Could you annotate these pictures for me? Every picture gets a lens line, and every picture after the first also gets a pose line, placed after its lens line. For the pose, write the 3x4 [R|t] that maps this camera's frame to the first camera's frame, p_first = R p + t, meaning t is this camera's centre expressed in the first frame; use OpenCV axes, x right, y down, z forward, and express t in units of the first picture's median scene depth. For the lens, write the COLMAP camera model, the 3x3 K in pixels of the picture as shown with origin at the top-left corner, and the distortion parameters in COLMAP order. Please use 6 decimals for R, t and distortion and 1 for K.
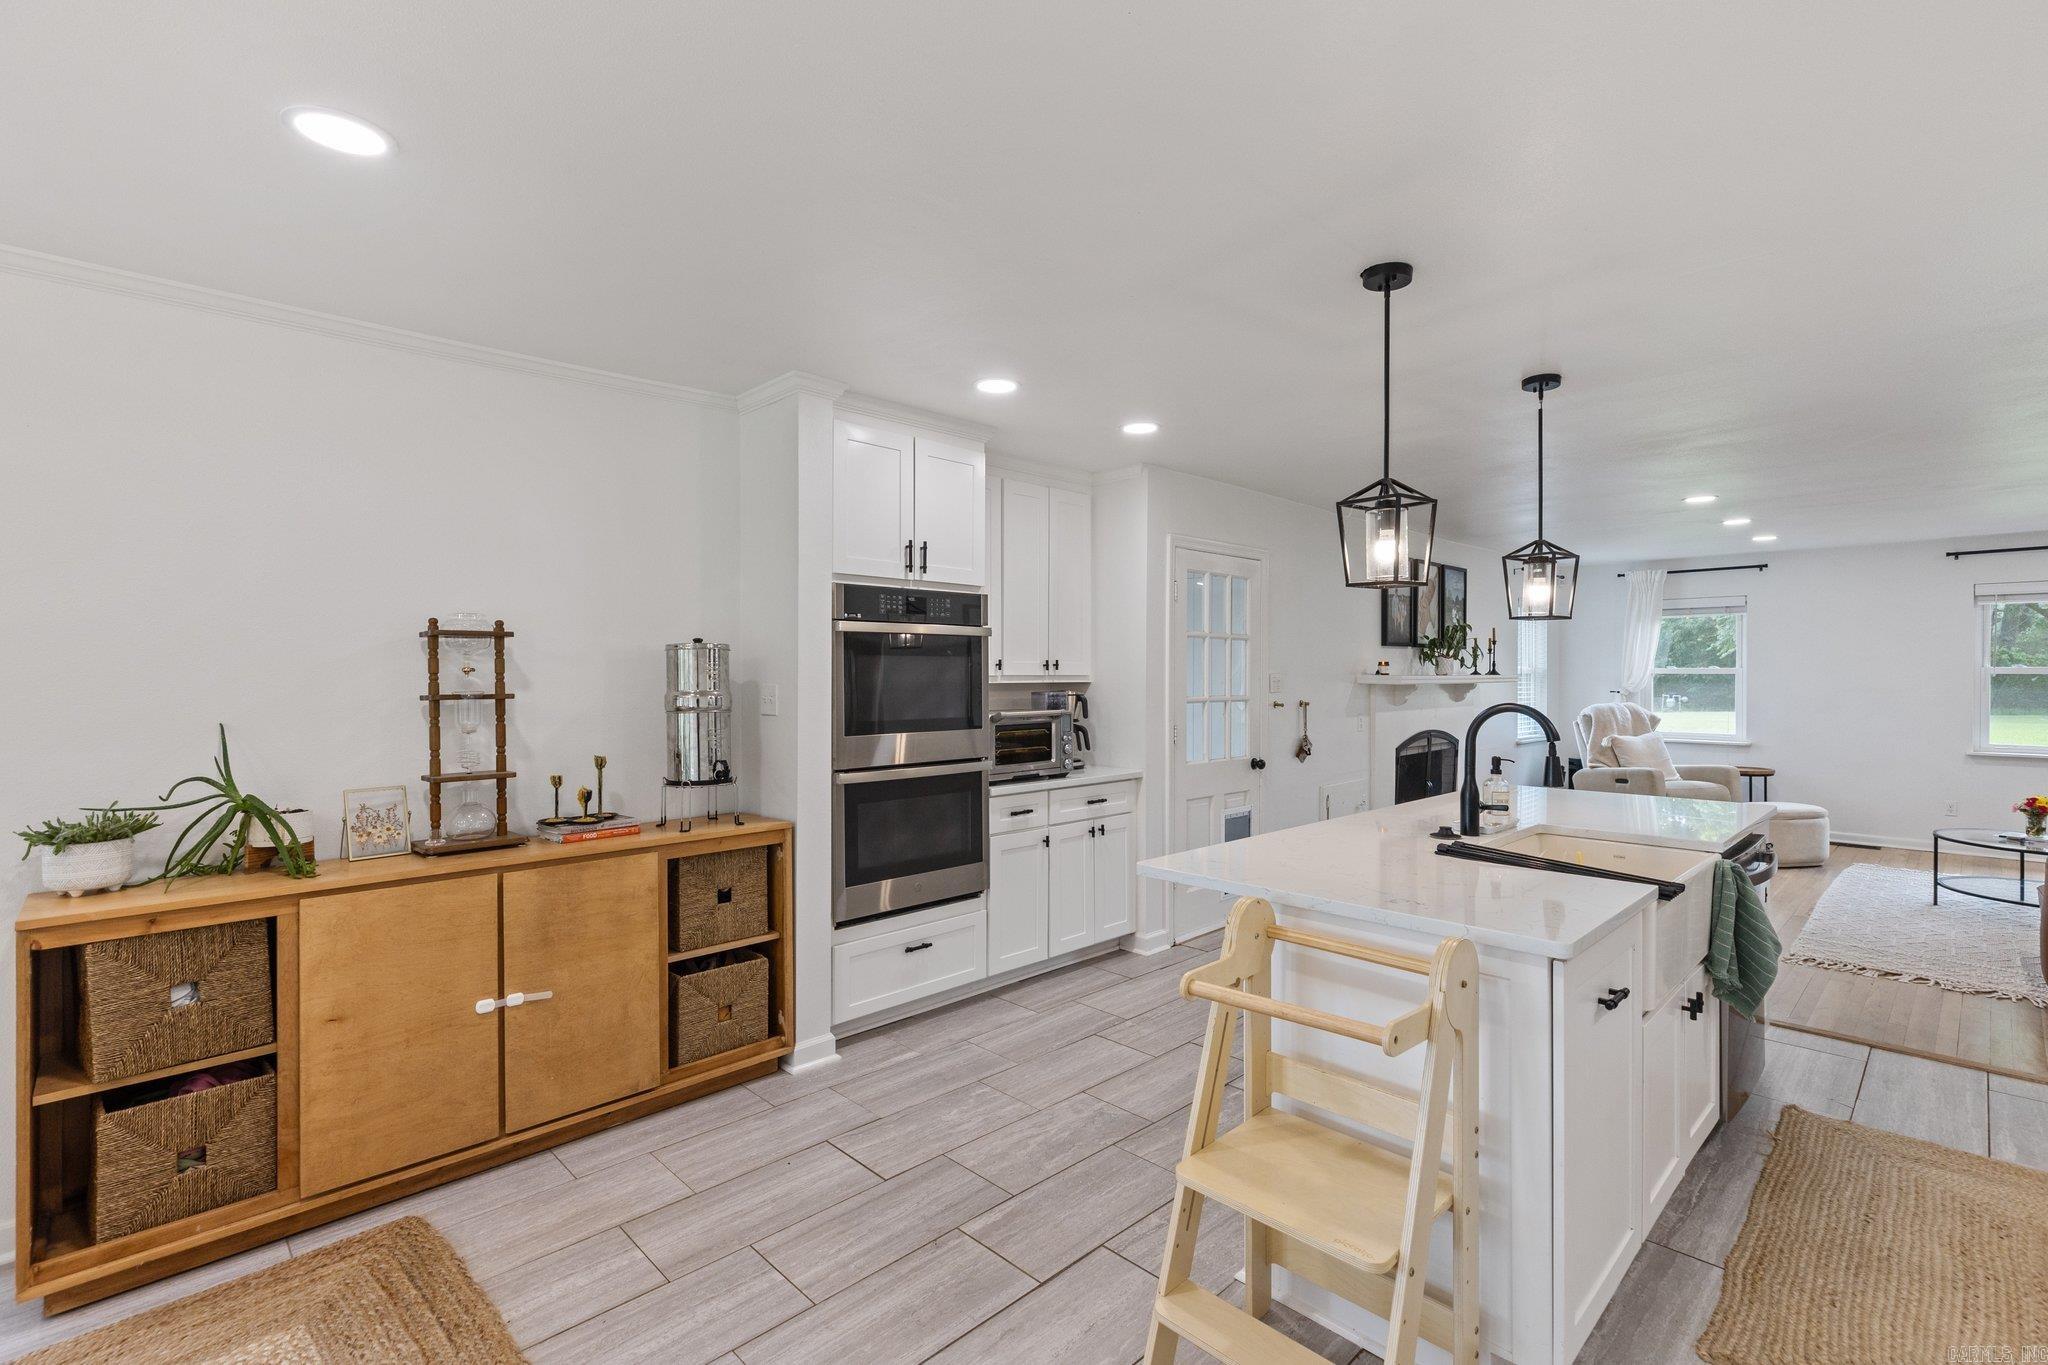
lens RADIAL K [[926.8, 0, 1029.3], [0, 926.8, 683.6], [0, 0, 1]] dist [0.006811, 0.000117]
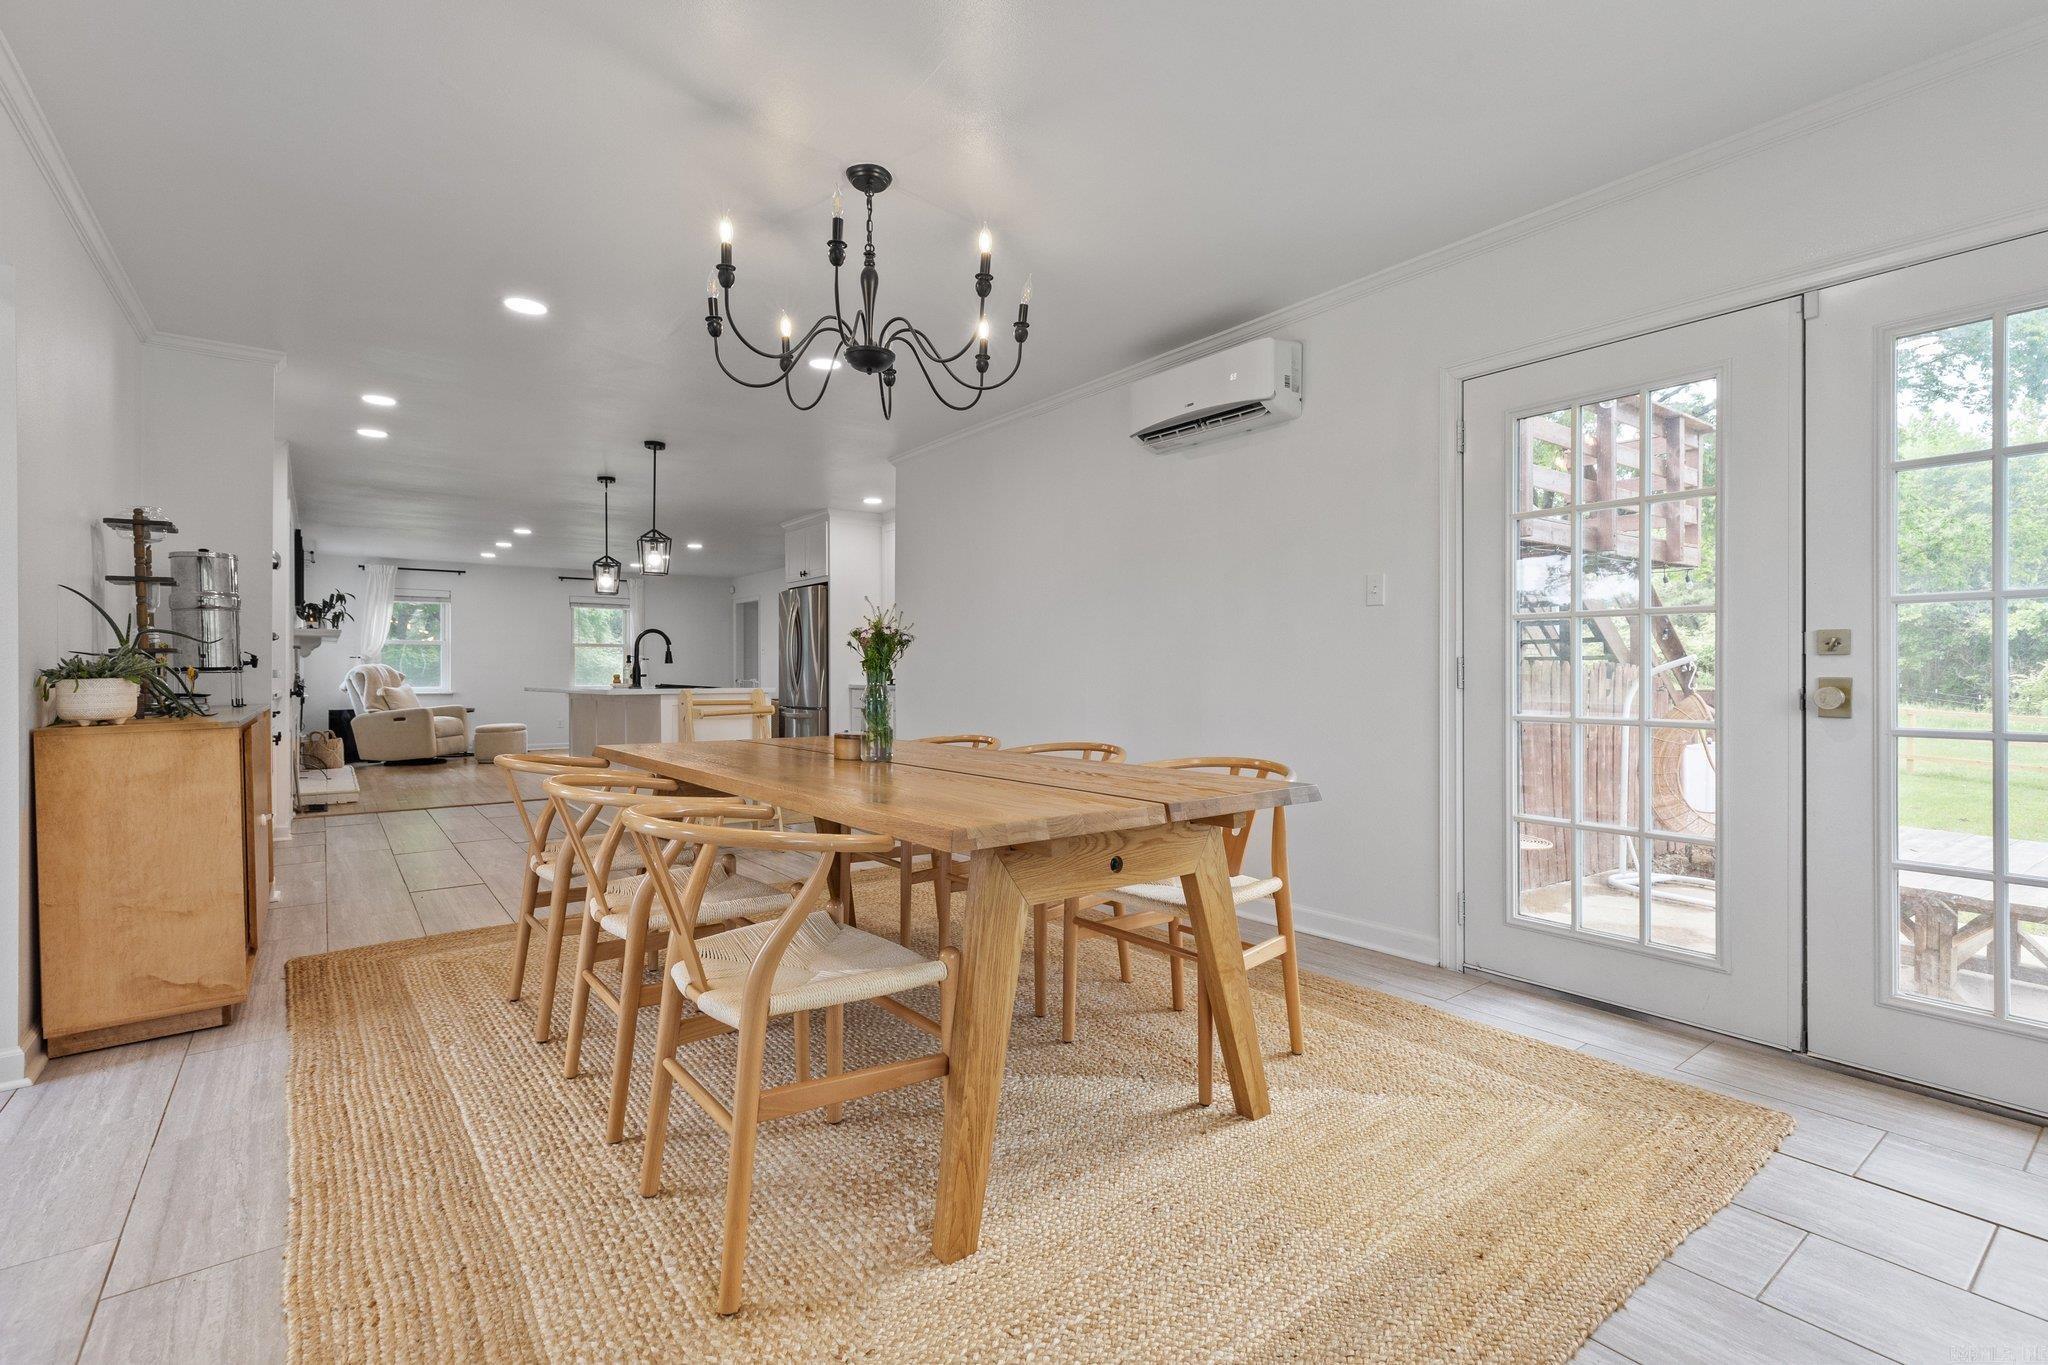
lens RADIAL K [[926.8, 0, 1029.3], [0, 926.8, 683.6], [0, 0, 1]] dist [0.006811, 0.000117]
pose [[0.123192, -0.009759, 0.992335, -0.631844], [0.014200, 0.999867, 0.008070, 0.057948], [-0.992281, 0.013097, 0.123314, -0.084342]]
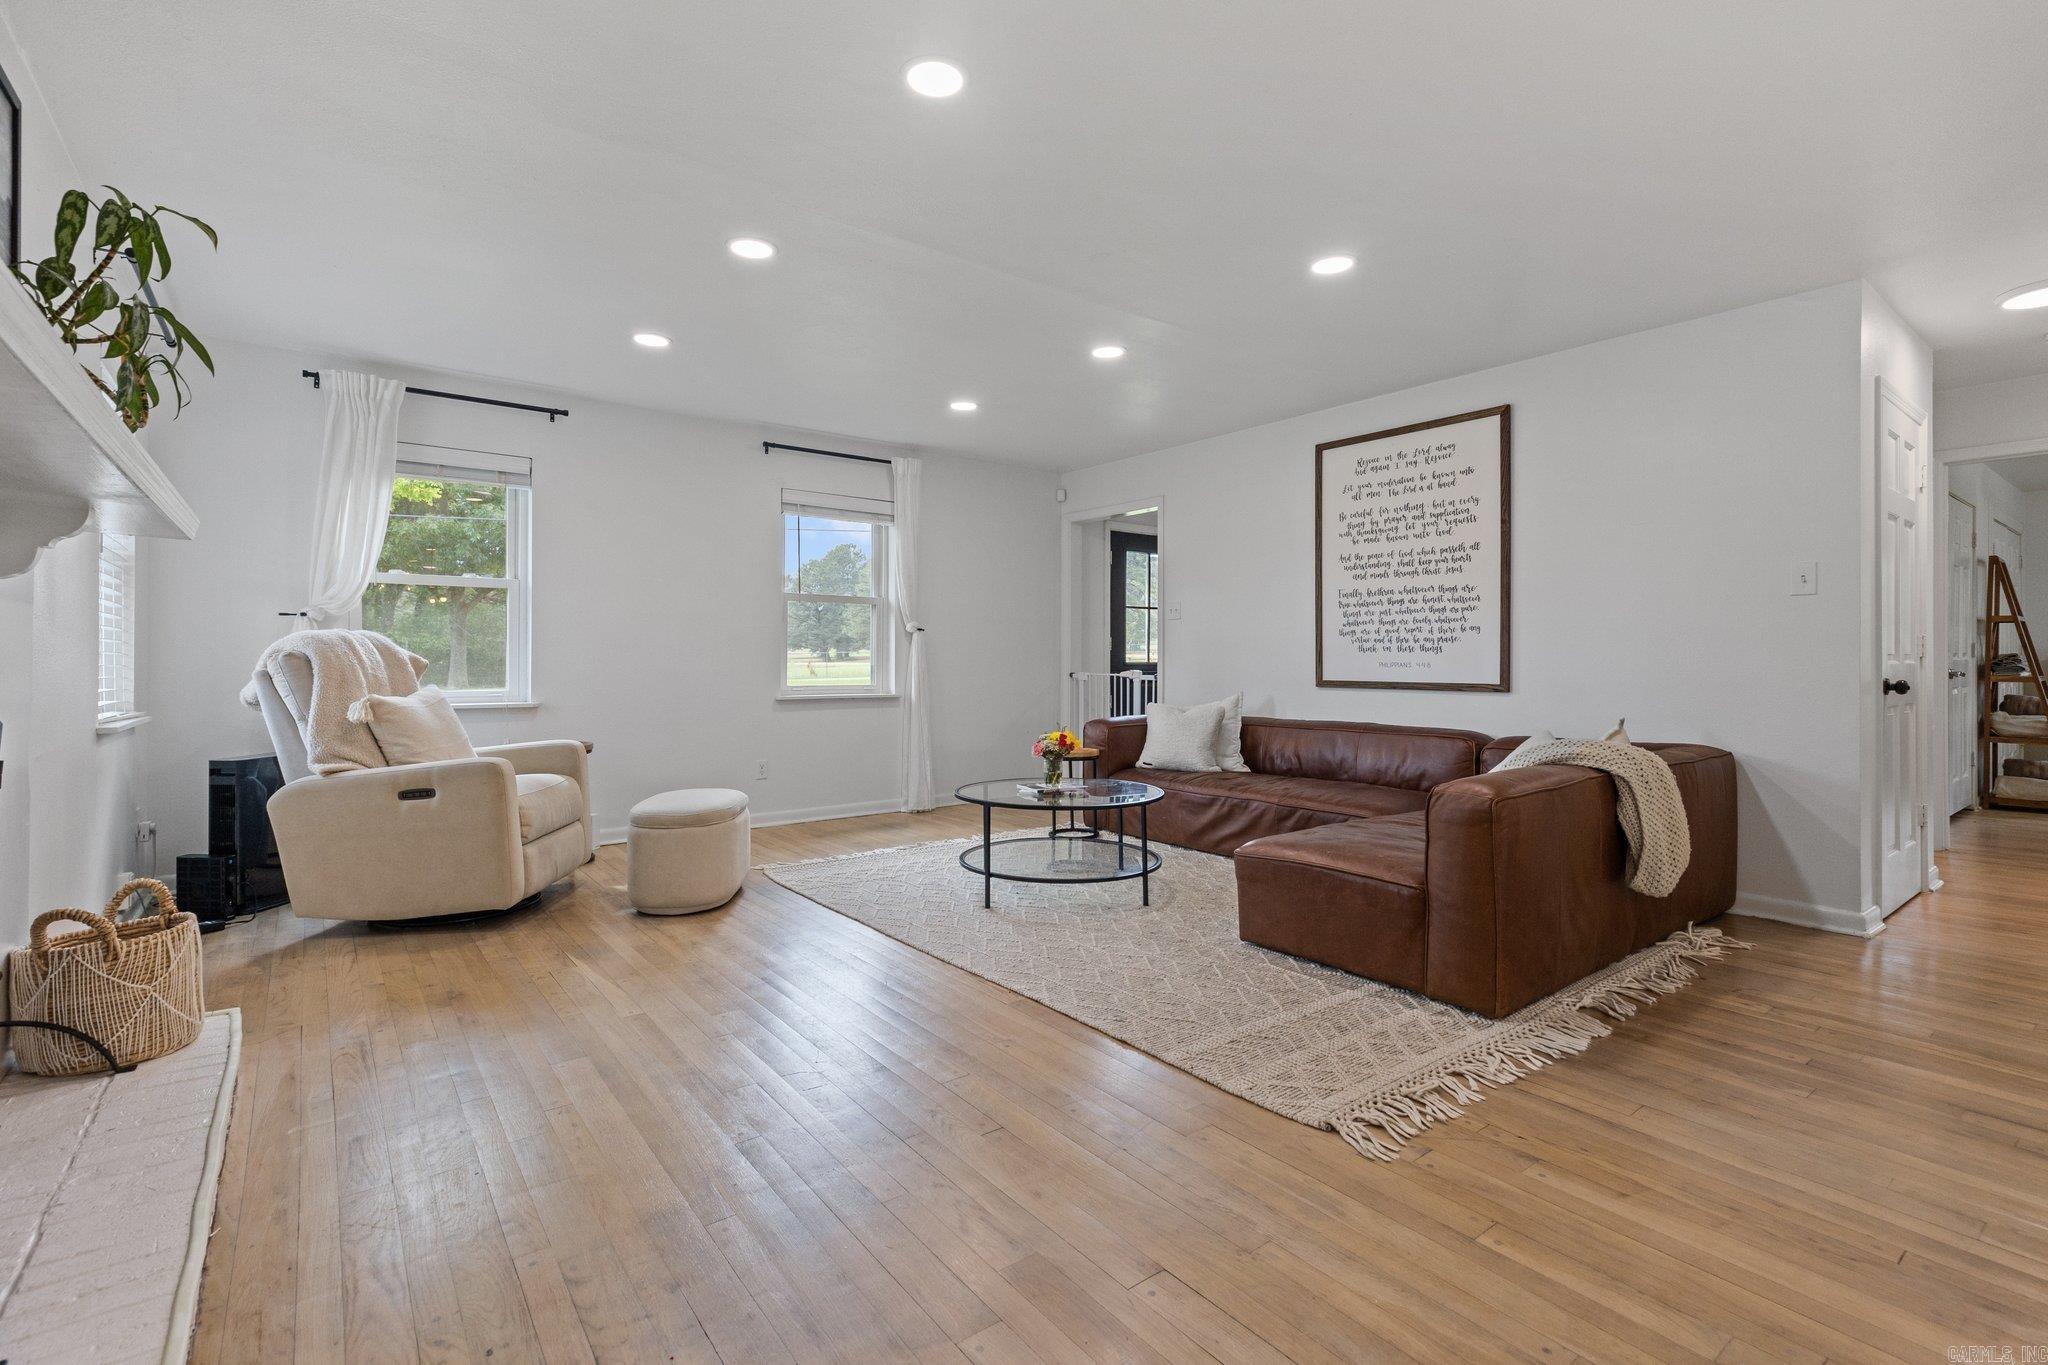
lens RADIAL K [[925.2, 0, 1023.4], [0, 925.2, 671.6], [0, 0, 1]] dist [0.004943, 0.000592]
pose [[0.115175, -0.008438, 0.993309, 0.239984], [0.011094, 0.999912, 0.007208, 0.048312], [-0.993283, 0.010190, 0.115258, 0.696631]]
